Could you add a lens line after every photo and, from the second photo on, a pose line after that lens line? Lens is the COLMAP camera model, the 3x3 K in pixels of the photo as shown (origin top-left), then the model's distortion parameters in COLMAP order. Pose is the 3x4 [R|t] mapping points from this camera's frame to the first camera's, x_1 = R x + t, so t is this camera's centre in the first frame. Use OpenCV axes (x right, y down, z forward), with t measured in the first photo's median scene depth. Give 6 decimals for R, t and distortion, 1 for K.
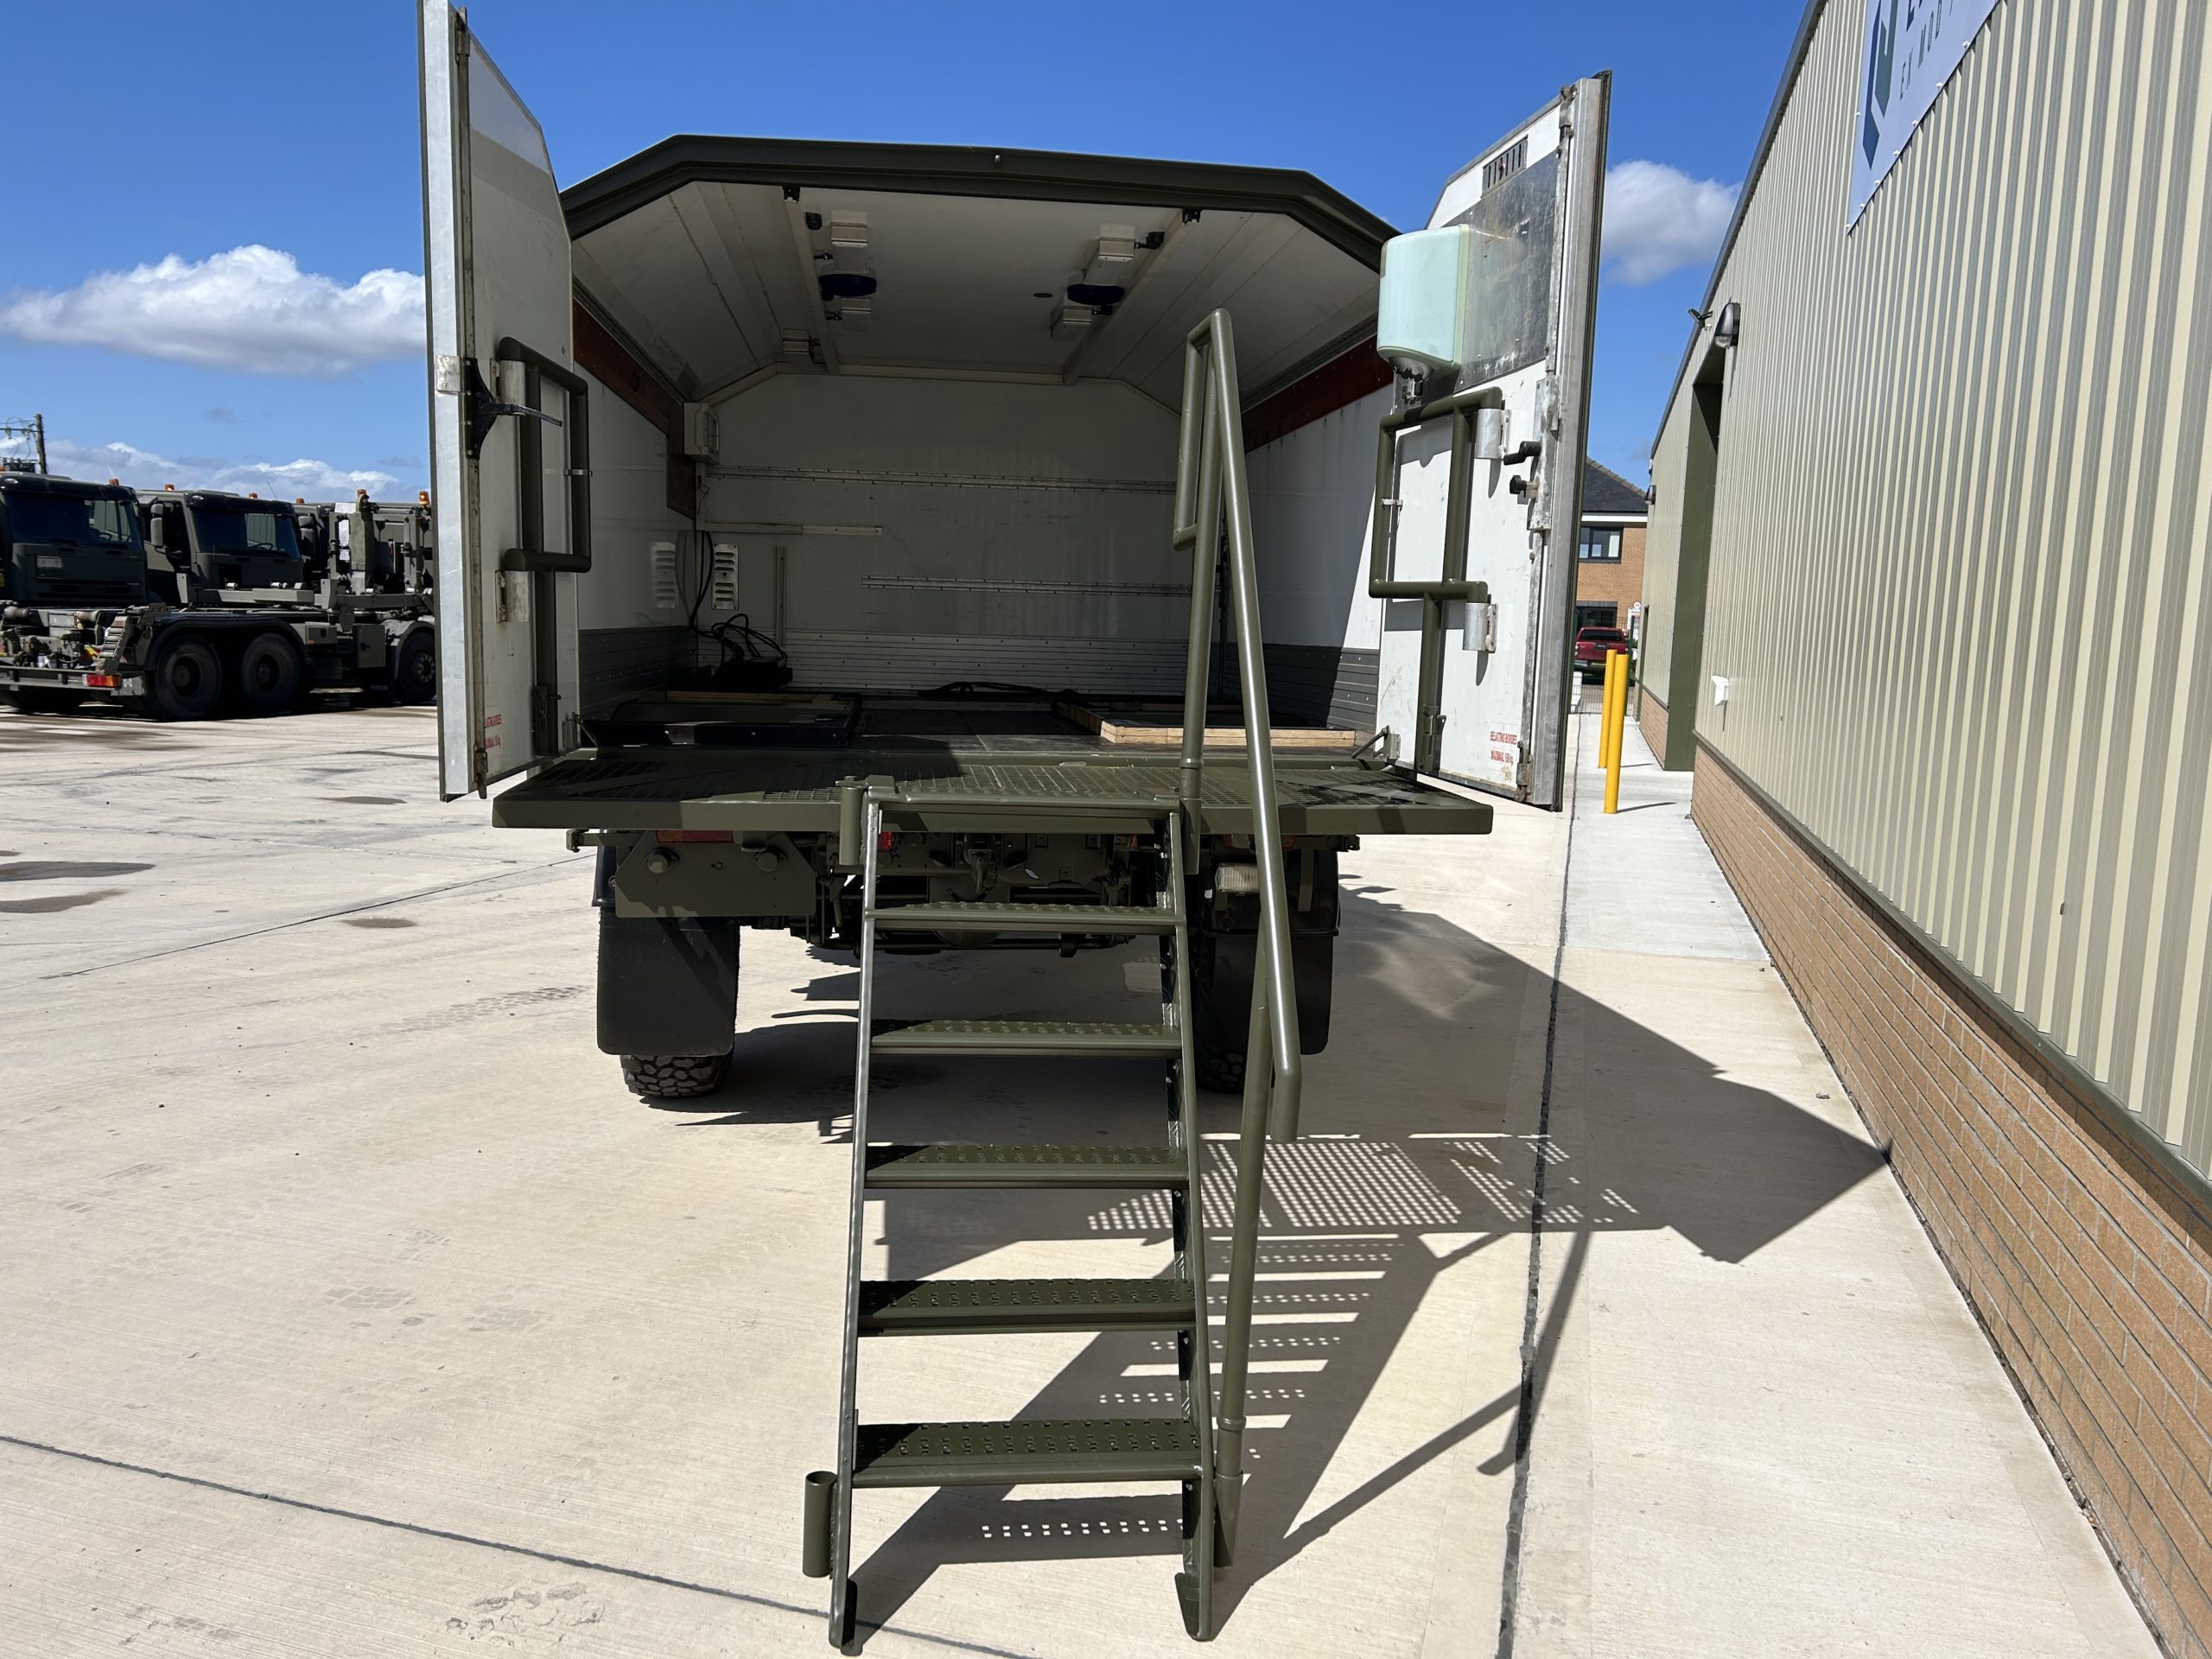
lens RADIAL K [[1667.1, 0, 1103.3], [0, 1667.1, 825.1], [0, 0, 1]] dist [0.052477, -0.051749]
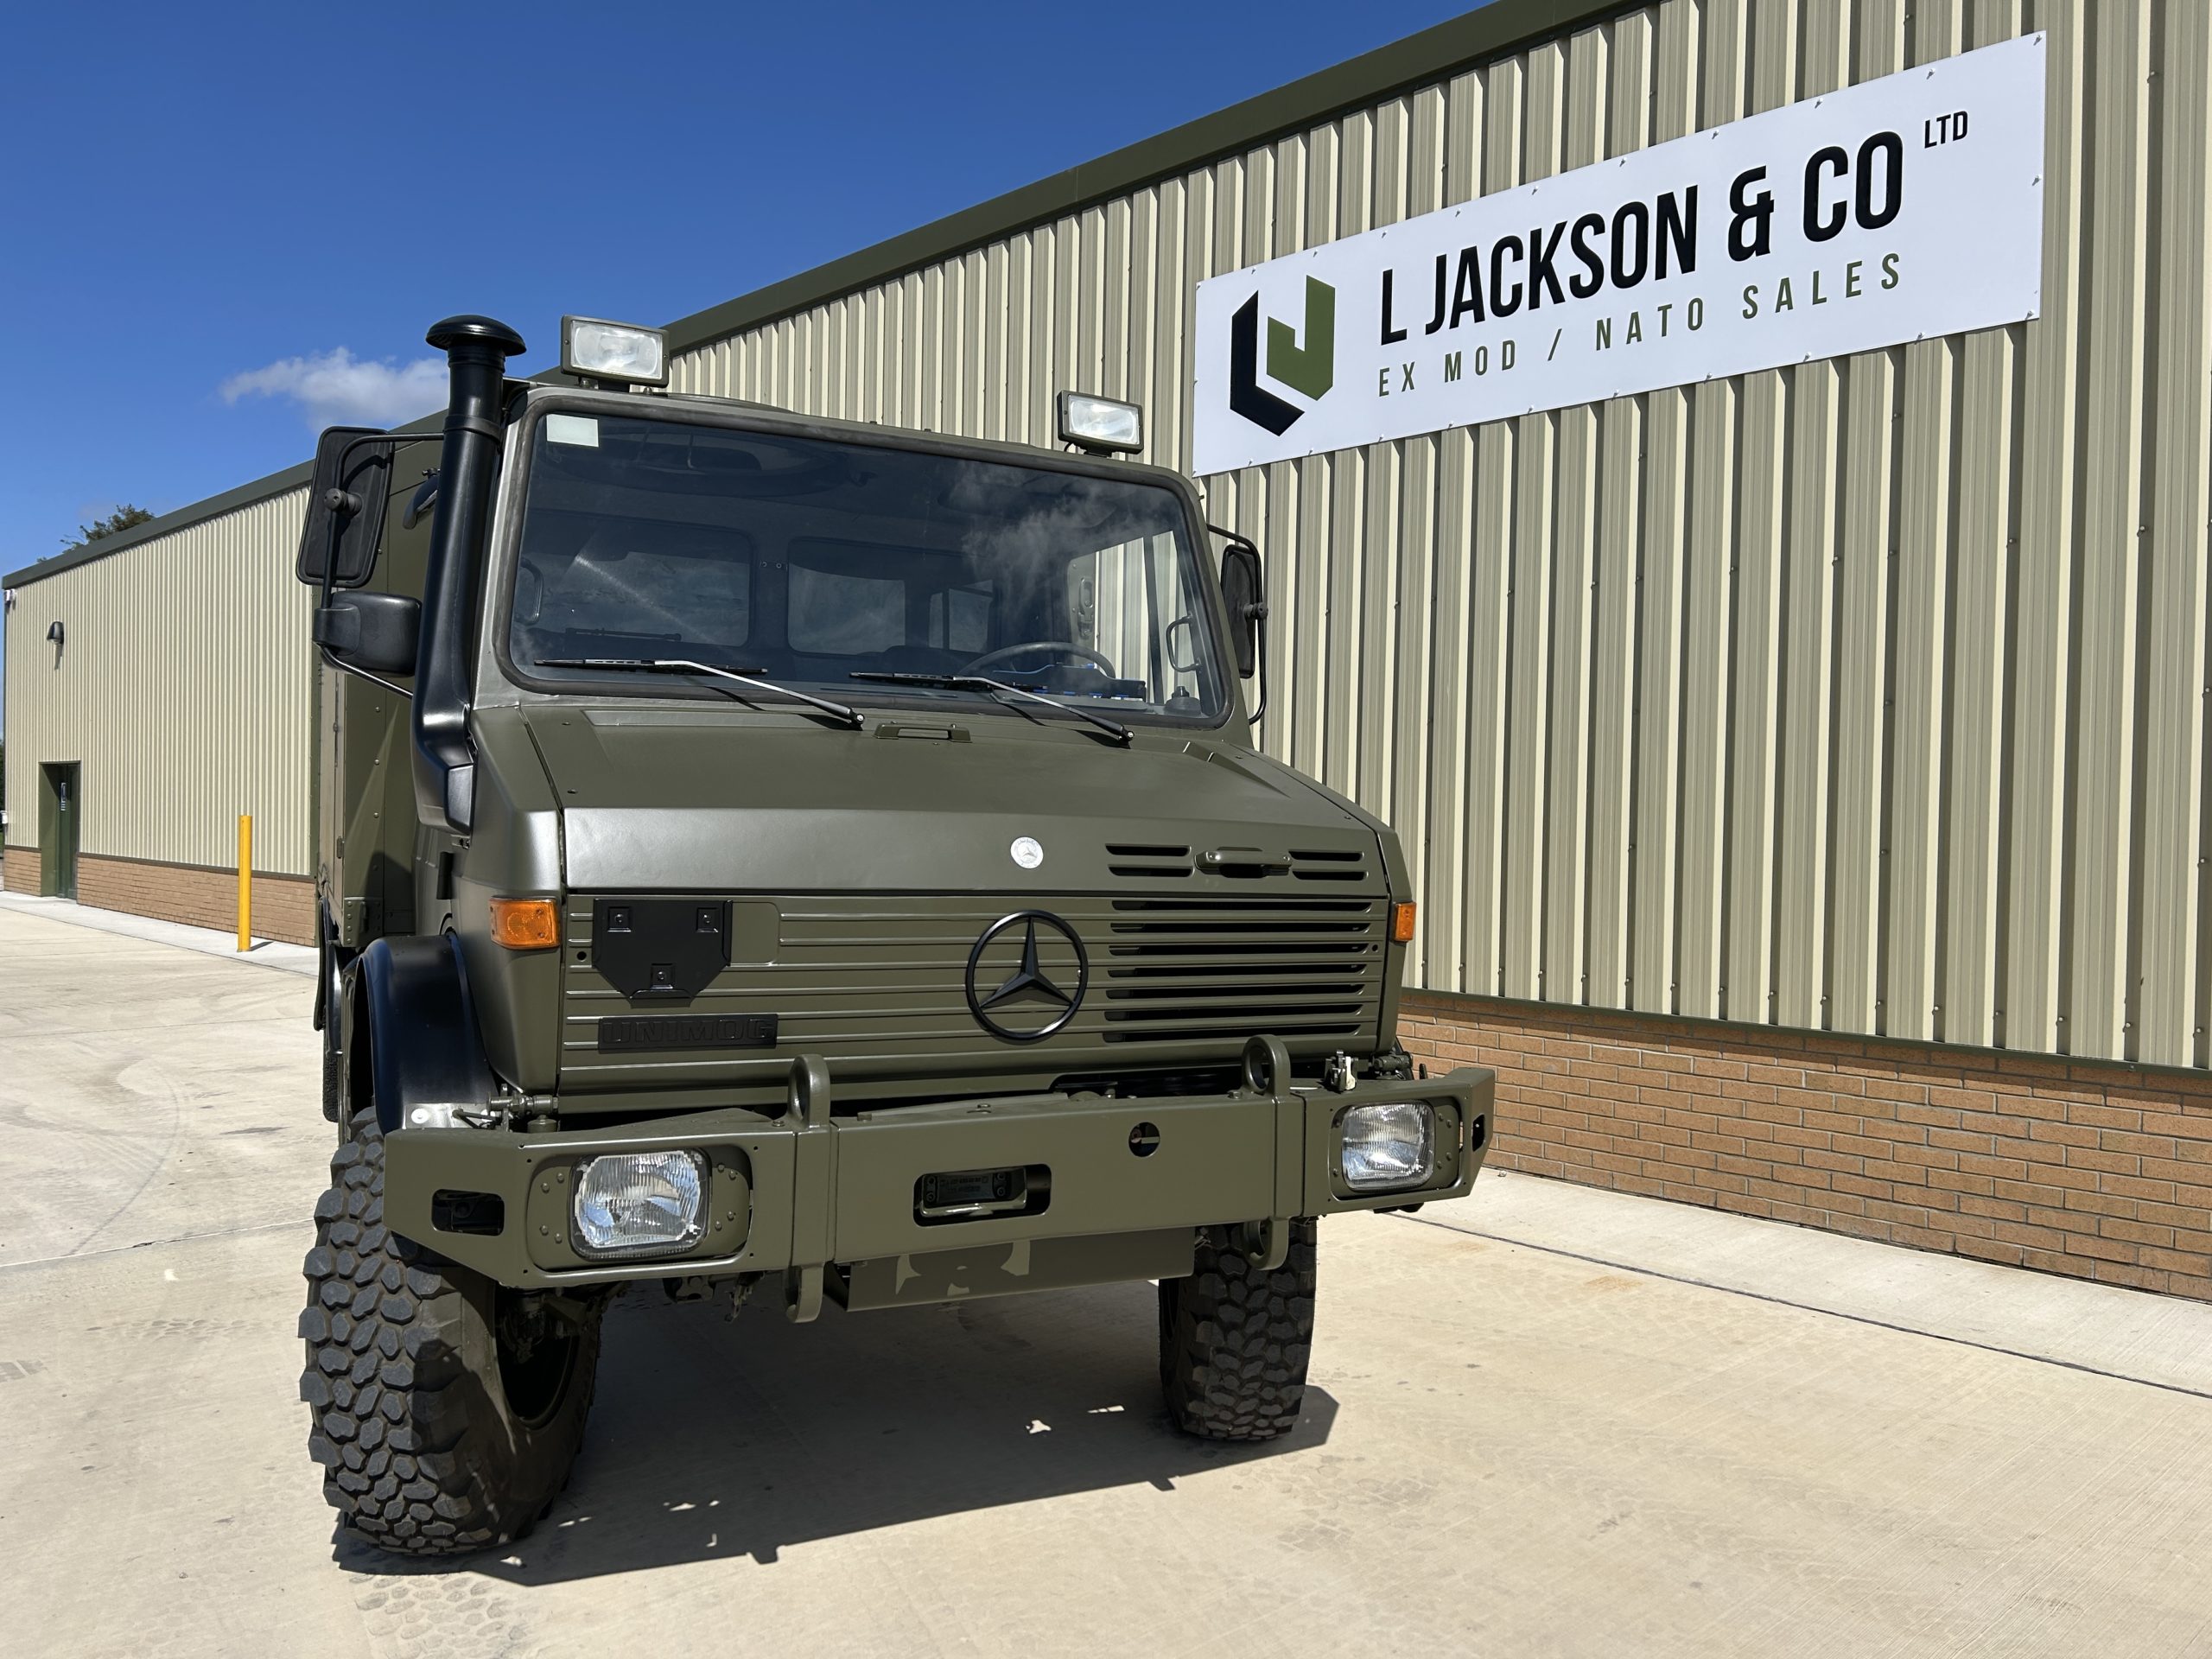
lens RADIAL K [[1667.1, 0, 1100.4], [0, 1667.1, 844.3], [0, 0, 1]] dist [0.052477, -0.051749]
pose [[0.496672, -0.040662, 0.866985, -0.656794], [0.107271, 0.994119, -0.014828, -0.080820], [-0.861284, 0.100367, 0.498113, 0.502932]]
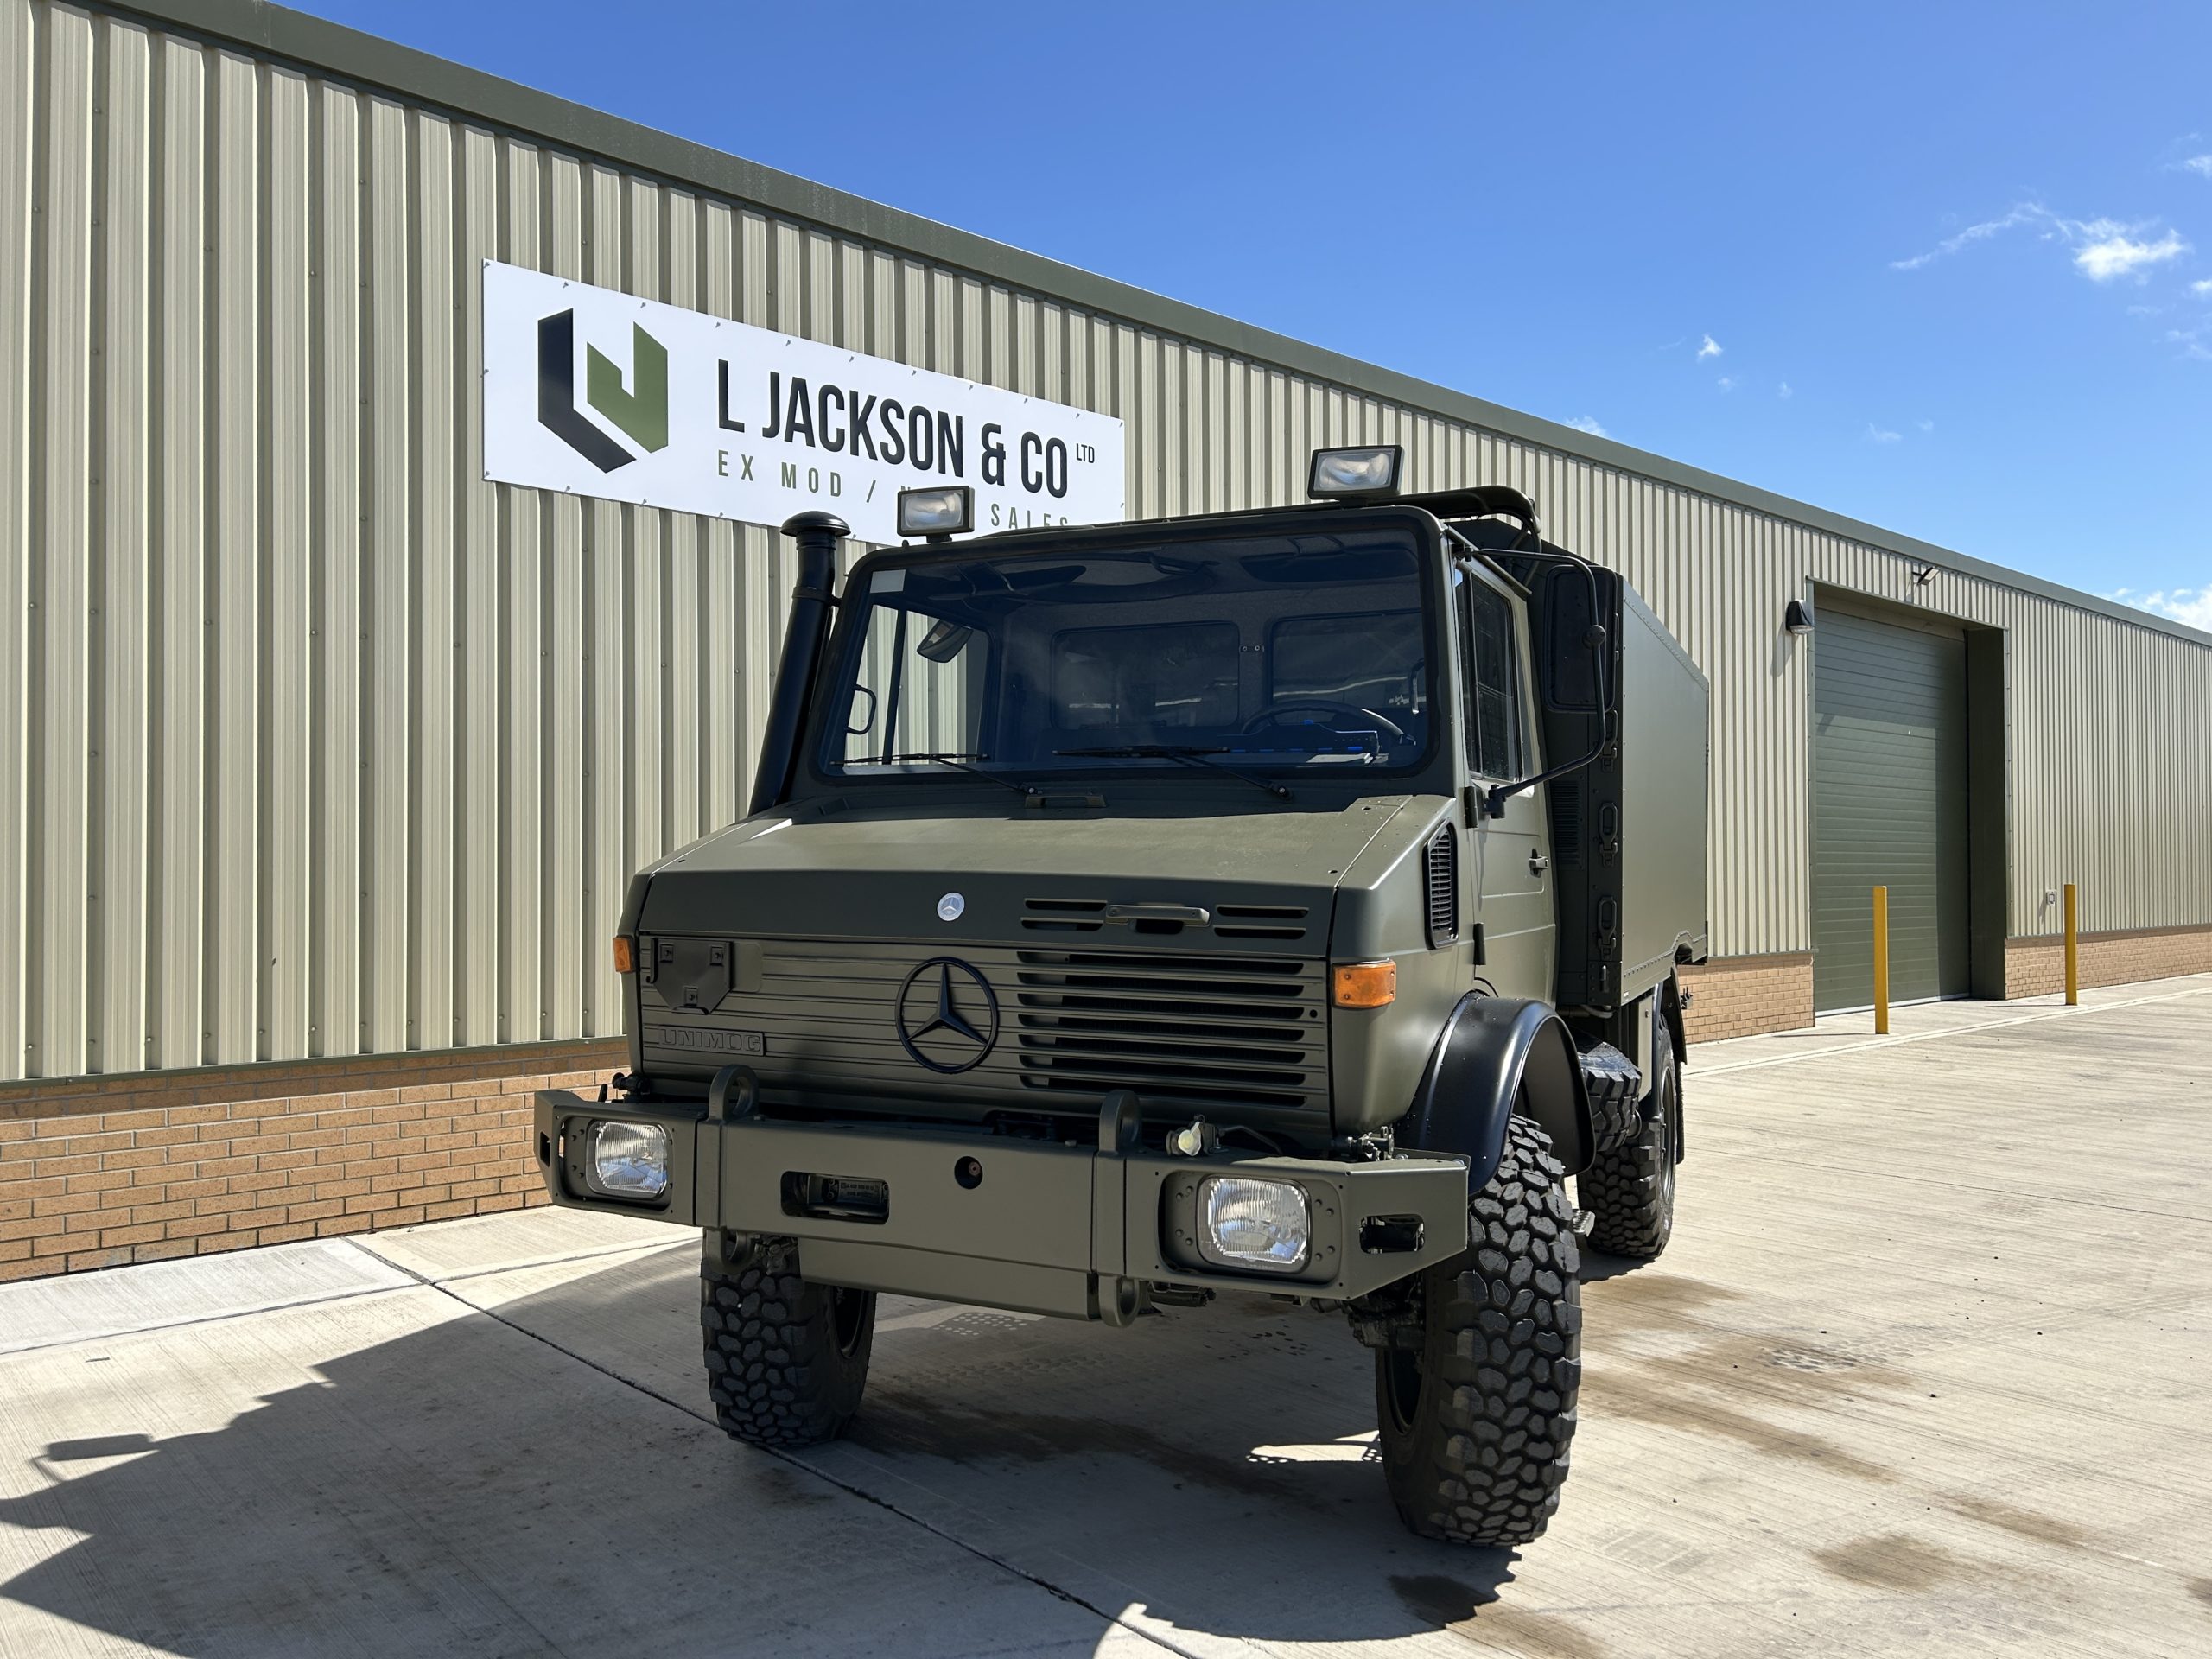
lens RADIAL K [[1667.1, 0, 1104.1], [0, 1667.1, 850.5], [0, 0, 1]] dist [0.052477, -0.051749]
pose [[-0.854314, -0.023751, 0.519214, -0.441069], [0.038061, 0.993415, 0.108068, -0.226967], [-0.518362, 0.112086, -0.847784, 1.754259]]
